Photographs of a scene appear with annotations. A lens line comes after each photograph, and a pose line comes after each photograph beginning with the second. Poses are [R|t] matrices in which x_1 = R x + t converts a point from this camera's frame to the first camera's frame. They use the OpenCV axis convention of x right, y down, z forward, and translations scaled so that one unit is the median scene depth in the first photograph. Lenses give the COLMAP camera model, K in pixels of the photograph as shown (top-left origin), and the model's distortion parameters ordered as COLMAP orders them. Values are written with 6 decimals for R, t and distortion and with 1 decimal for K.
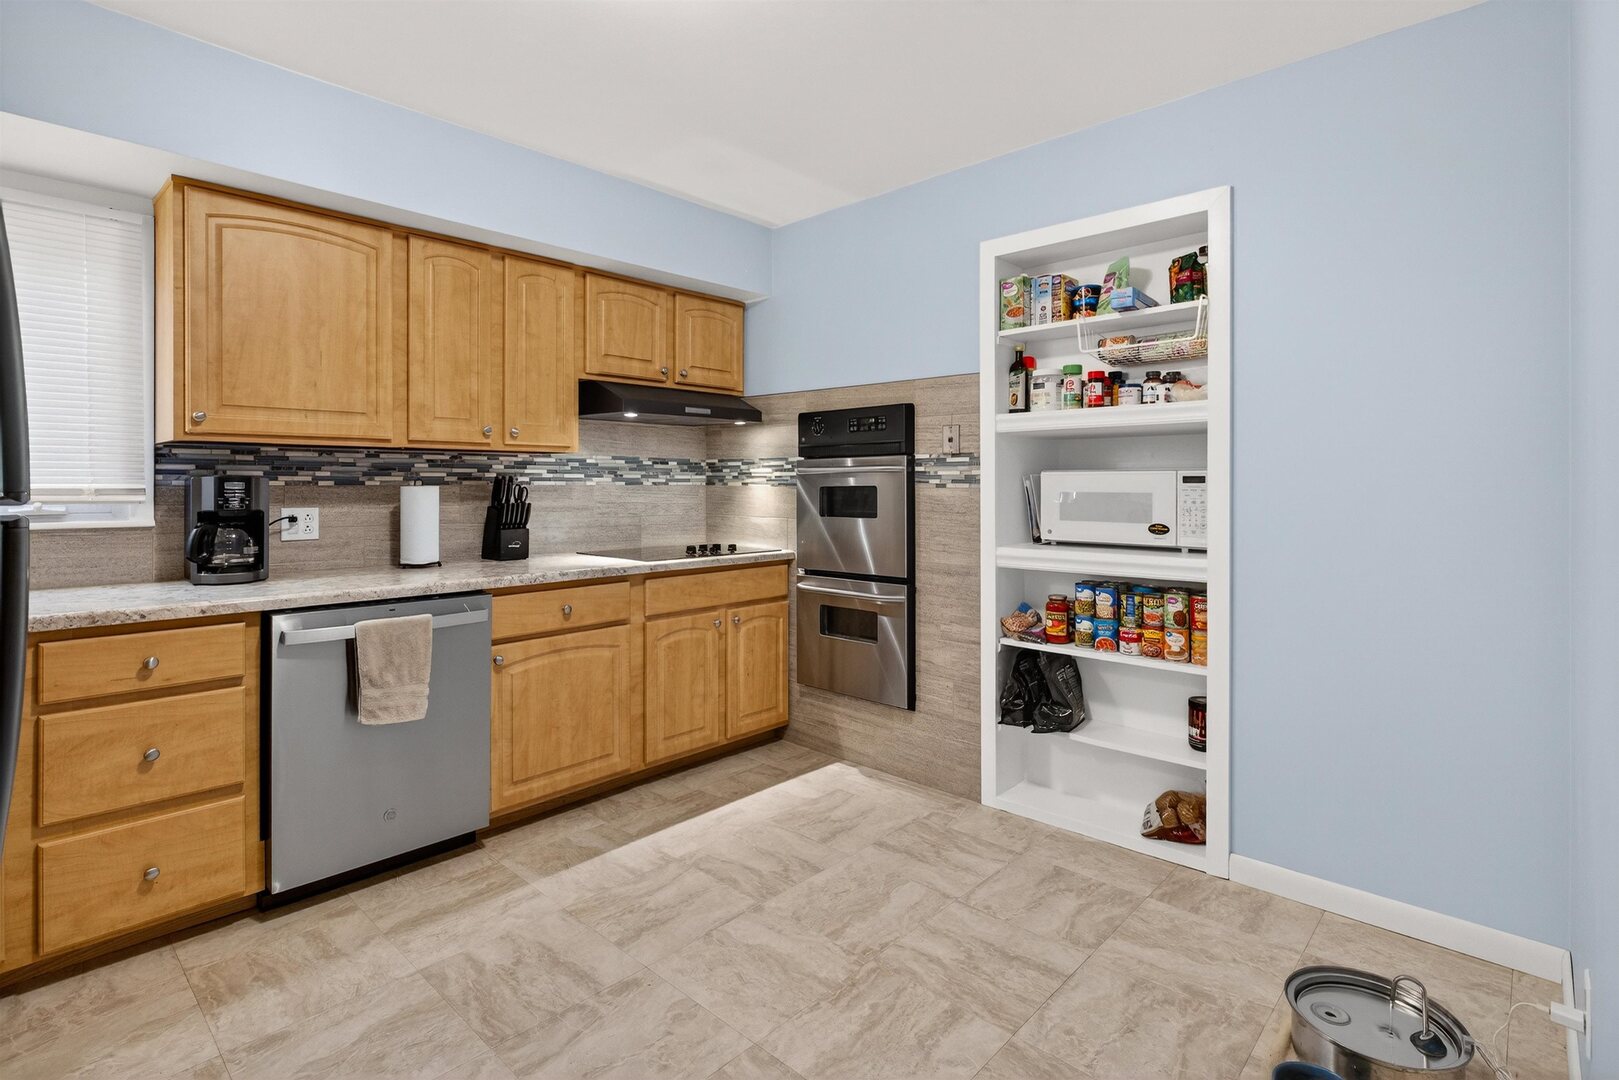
lens RADIAL K [[779.5, 0, 808.9], [0, 779.5, 511.4], [0, 0, 1]] dist [-0.019763, 0.008180]
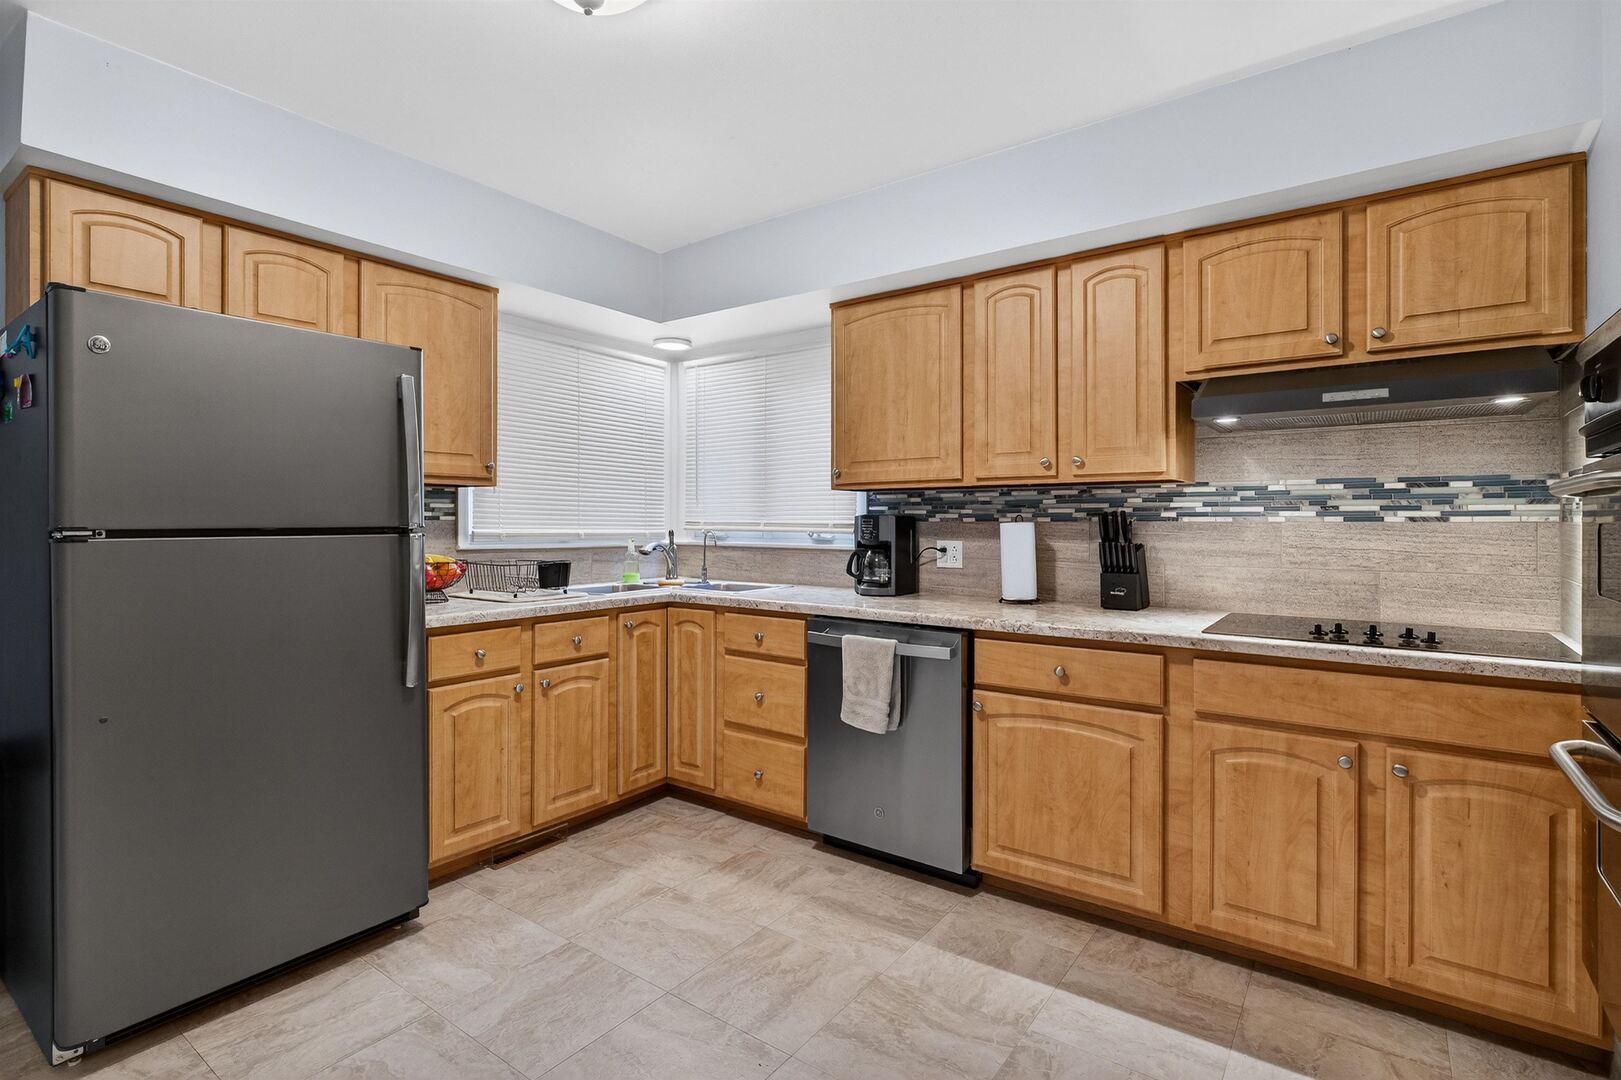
lens RADIAL K [[777.3, 0, 810.5], [0, 777.3, 540.0], [0, 0, 1]] dist [0.001277, 0.000373]
pose [[0.121267, 0.023612, -0.992339, 0.473918], [-0.034507, 0.999213, 0.019559, -0.020826], [0.992020, 0.031871, 0.121986, 0.625983]]
